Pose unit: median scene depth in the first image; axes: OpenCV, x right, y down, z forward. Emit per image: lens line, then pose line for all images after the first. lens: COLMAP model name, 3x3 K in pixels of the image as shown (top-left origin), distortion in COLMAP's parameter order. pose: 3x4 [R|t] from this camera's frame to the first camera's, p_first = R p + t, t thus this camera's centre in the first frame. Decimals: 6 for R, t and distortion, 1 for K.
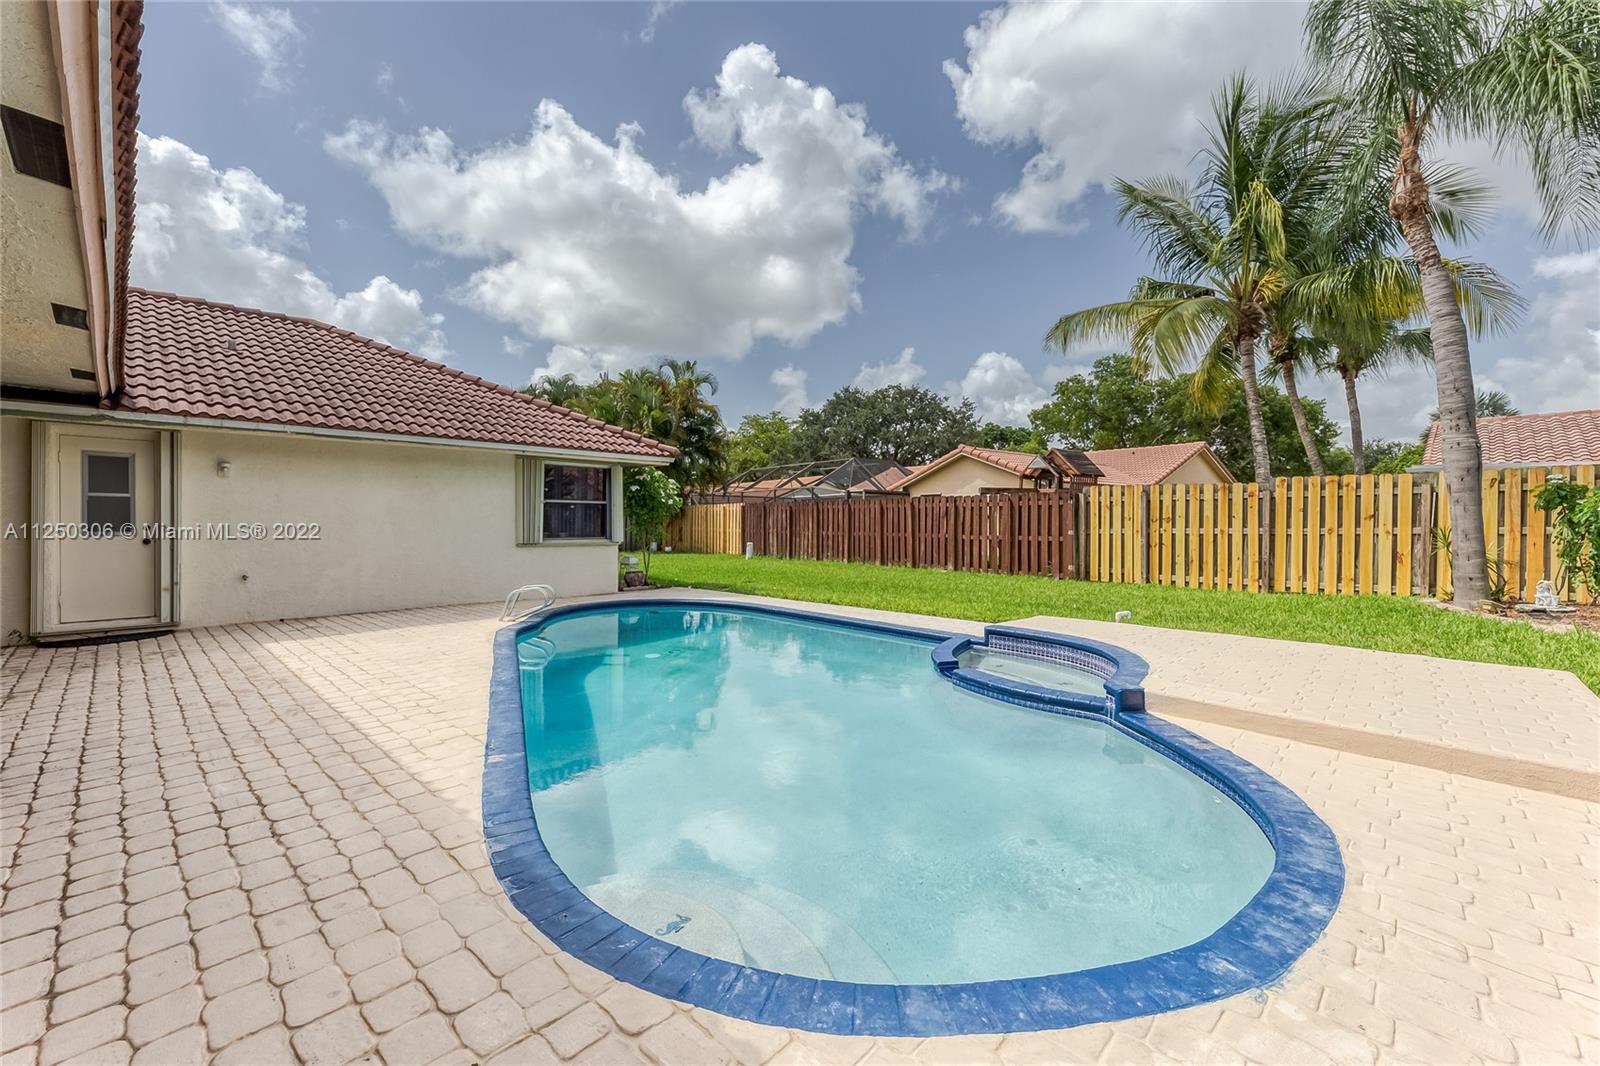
lens RADIAL K [[652.4, 0, 803.7], [0, 652.4, 528.7], [0, 0, 1]] dist [0.002730, 0.000145]
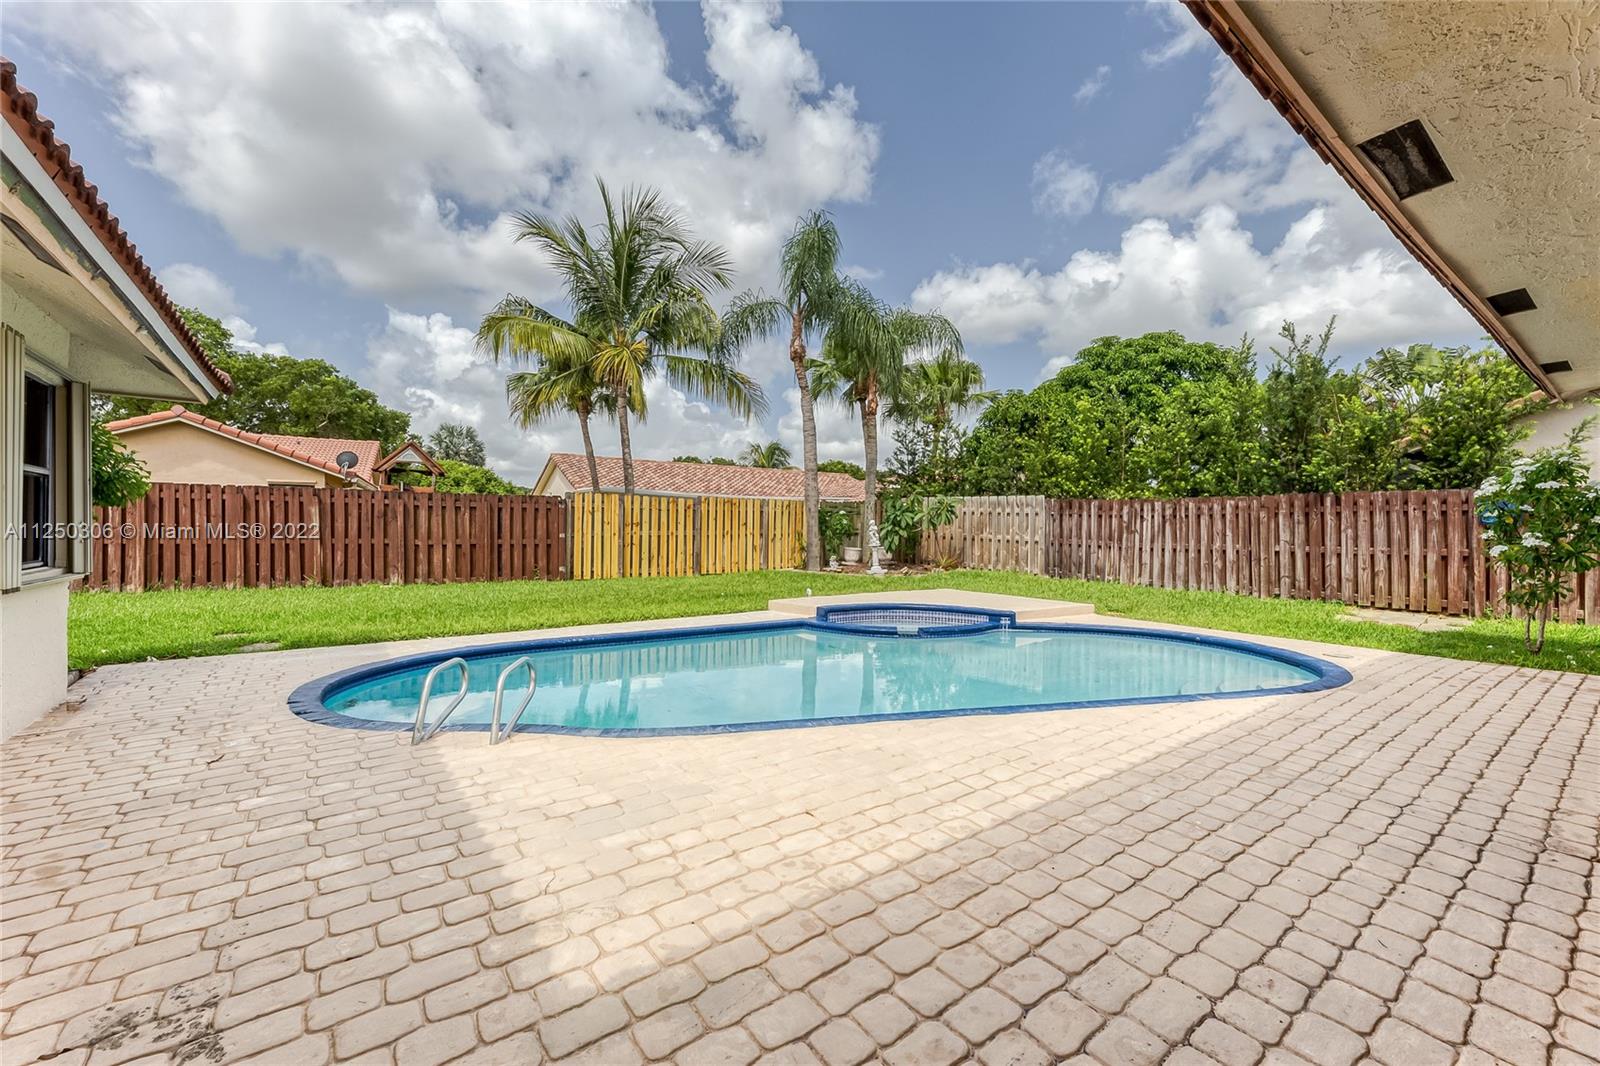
lens RADIAL K [[652.4, 0, 796.3], [0, 652.4, 530.6], [0, 0, 1]] dist [0.002730, 0.000145]
pose [[0.162410, -0.004250, 0.986714, -0.567868], [-0.001346, 0.999989, 0.004529, -0.007025], [-0.986723, -0.002063, 0.162402, 0.461419]]
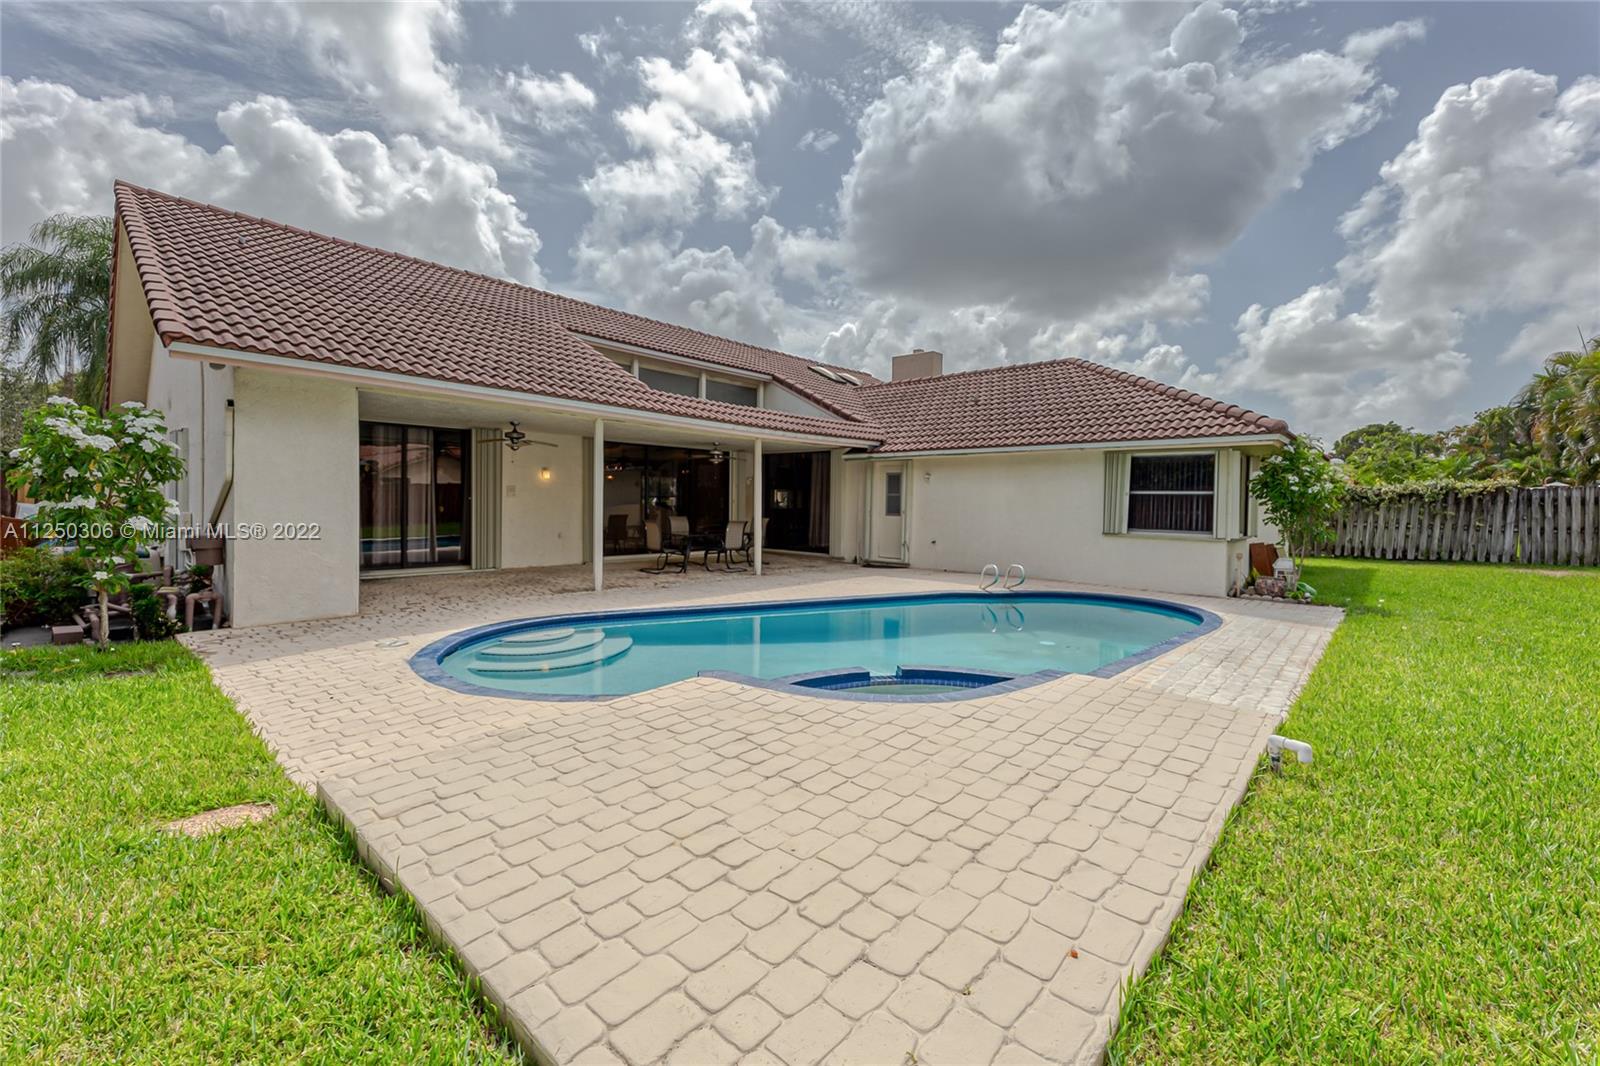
lens RADIAL K [[652.4, 0, 800.6], [0, 652.4, 523.4], [0, 0, 1]] dist [0.002730, 0.000145]
pose [[0.041225, 0.032557, -0.998619, 0.514547], [-0.020659, 0.999283, 0.031726, -0.013167], [0.998936, 0.019322, 0.041868, 0.376893]]
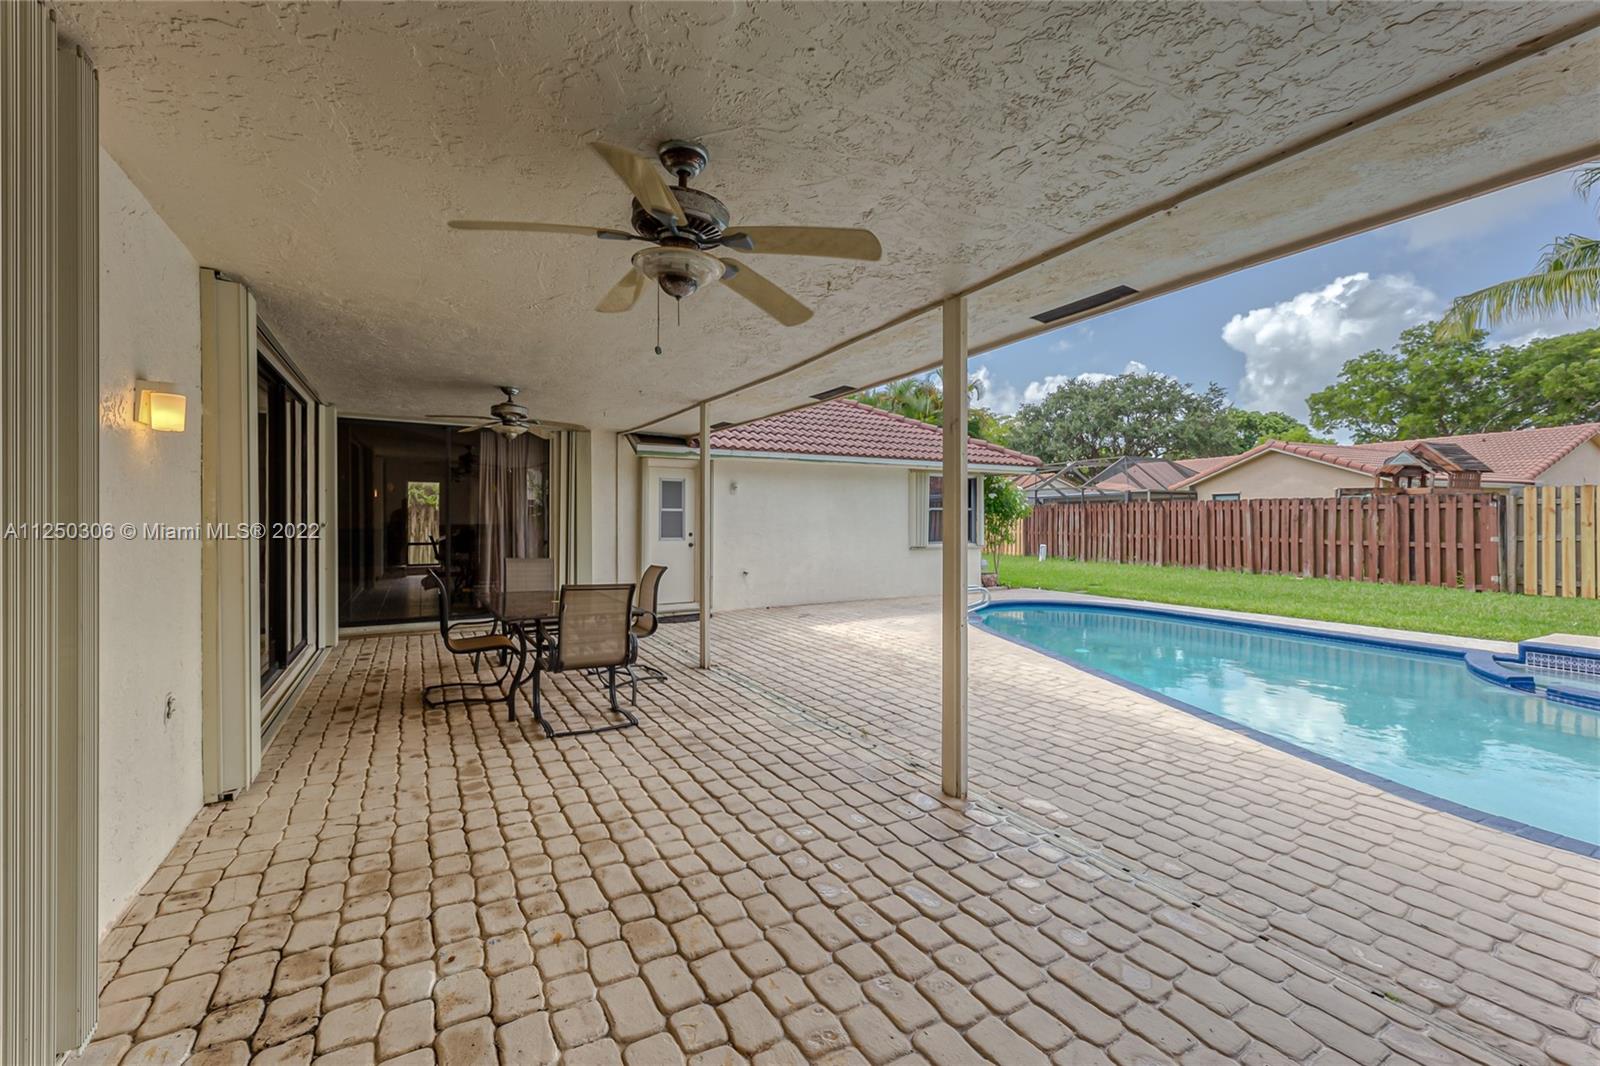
lens RADIAL K [[652.4, 0, 792.6], [0, 652.4, 519.1], [0, 0, 1]] dist [0.002730, 0.000145]
pose [[0.961154, -0.001683, -0.276009, -0.267346], [-0.001001, 0.999954, -0.009583, -0.011930], [0.276012, 0.009487, 0.961107, -0.124948]]
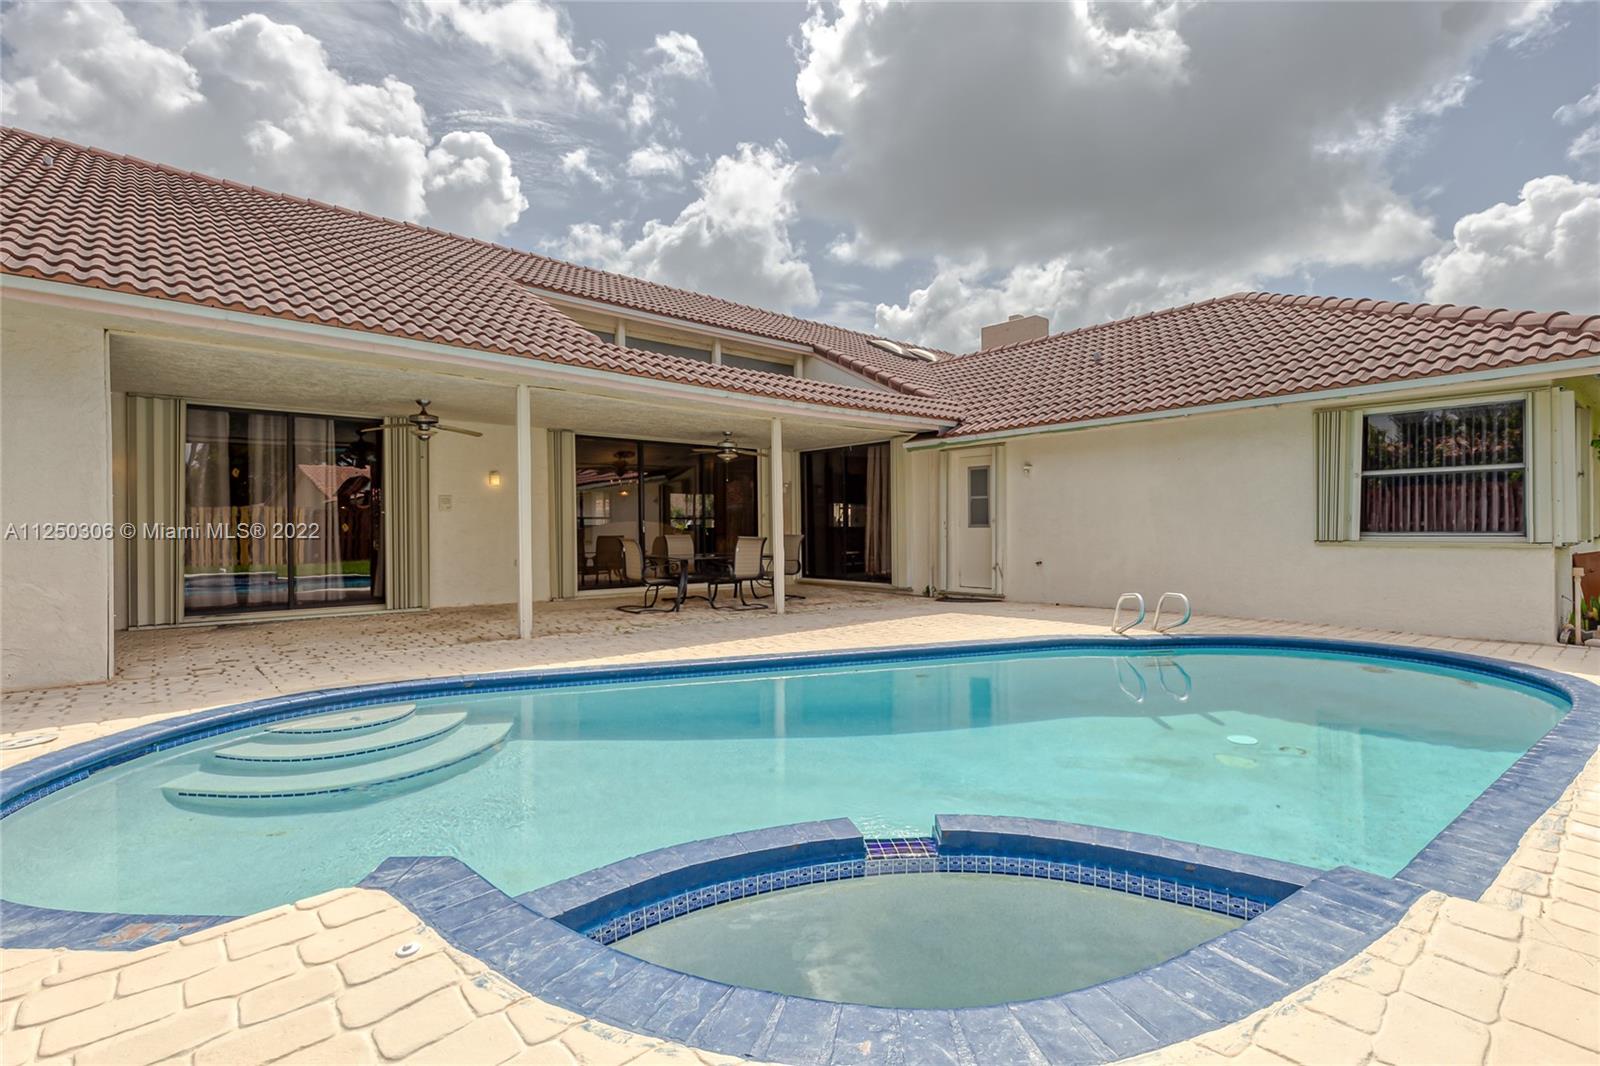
lens RADIAL K [[744.4, 0, 801.8], [0, 744.4, 537.7], [0, 0, 1]] dist [0.000328, -0.000218]
pose [[-0.075890, 0.008904, -0.997076, 0.307441], [0.002308, 0.999959, 0.008754, 0.010526], [0.997114, -0.001637, -0.075907, 0.438538]]
